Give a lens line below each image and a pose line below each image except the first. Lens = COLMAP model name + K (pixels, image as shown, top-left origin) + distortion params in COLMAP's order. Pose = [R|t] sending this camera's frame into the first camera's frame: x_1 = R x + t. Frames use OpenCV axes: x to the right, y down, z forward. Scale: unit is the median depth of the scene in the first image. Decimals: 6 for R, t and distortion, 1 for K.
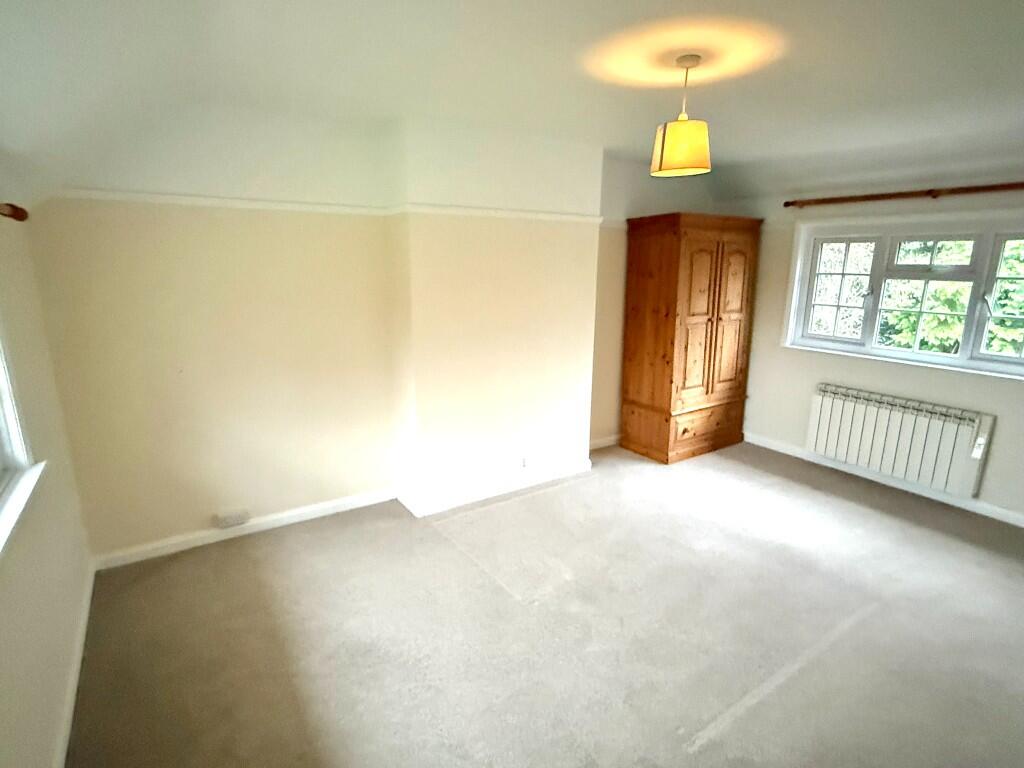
lens RADIAL K [[531.3, 0, 512.0], [0, 531.3, 384.0], [0, 0, 1]] dist [0.000461, 0.000184]
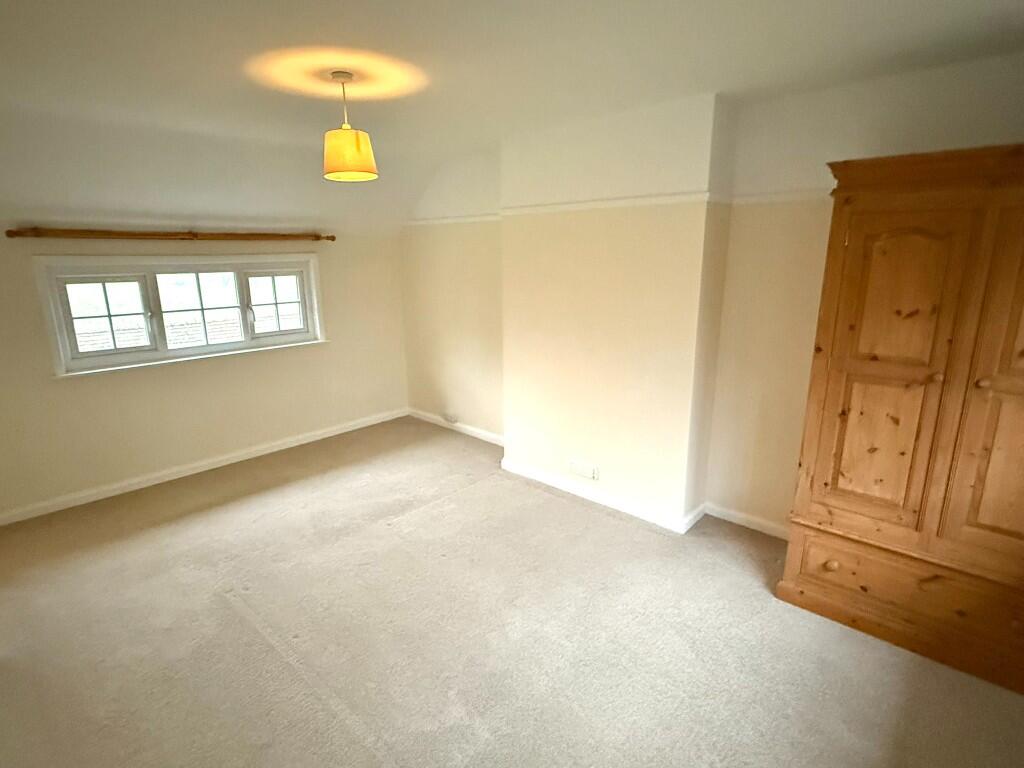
lens RADIAL K [[531.3, 0, 512.0], [0, 531.3, 384.0], [0, 0, 1]] dist [0.000461, 0.000184]
pose [[0.233385, 0.226113, -0.945730, 0.737799], [-0.208183, 0.961655, 0.178545, -0.122775], [0.949838, 0.155216, 0.271508, 0.524153]]
